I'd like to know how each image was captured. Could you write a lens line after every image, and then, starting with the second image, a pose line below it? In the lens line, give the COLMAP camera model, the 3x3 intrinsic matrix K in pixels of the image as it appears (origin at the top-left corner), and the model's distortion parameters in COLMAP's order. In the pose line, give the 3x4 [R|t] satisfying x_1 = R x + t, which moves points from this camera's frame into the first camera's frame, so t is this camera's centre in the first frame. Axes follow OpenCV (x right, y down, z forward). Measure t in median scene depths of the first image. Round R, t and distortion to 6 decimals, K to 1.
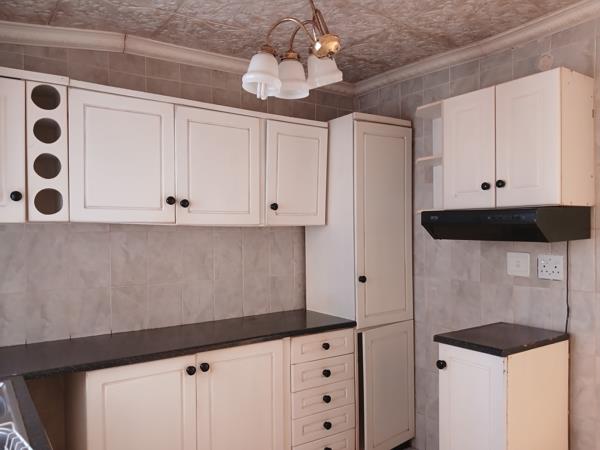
lens RADIAL K [[473.1, 0, 294.5], [0, 473.1, 235.6], [0, 0, 1]] dist [0.031624, -0.040485]
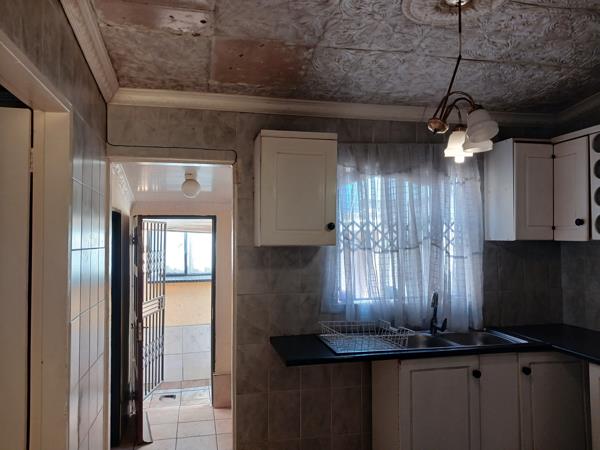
lens RADIAL K [[473.1, 0, 298.1], [0, 473.1, 222.8], [0, 0, 1]] dist [0.031624, -0.040485]
pose [[-0.386974, -0.016047, -0.921951, 0.814910], [0.000144, 0.999848, -0.017463, -0.045456], [0.922091, -0.006890, -0.386913, 0.631165]]
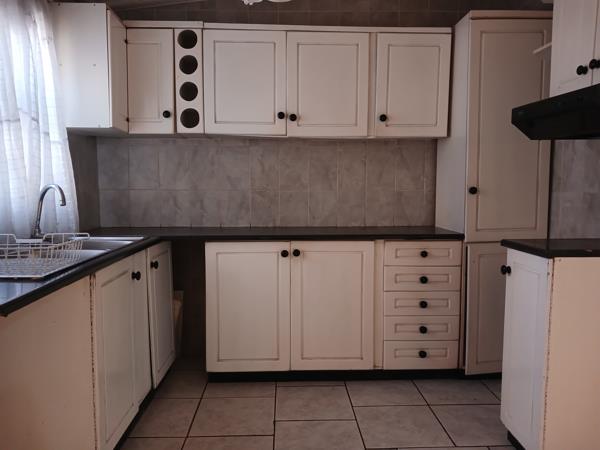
lens RADIAL K [[473.1, 0, 295.5], [0, 473.1, 231.2], [0, 0, 1]] dist [0.031624, -0.040485]
pose [[0.845478, 0.060486, -0.530574, 0.407826], [-0.012931, 0.995592, 0.092894, 0.102253], [0.533854, -0.071679, 0.842533, -0.005541]]
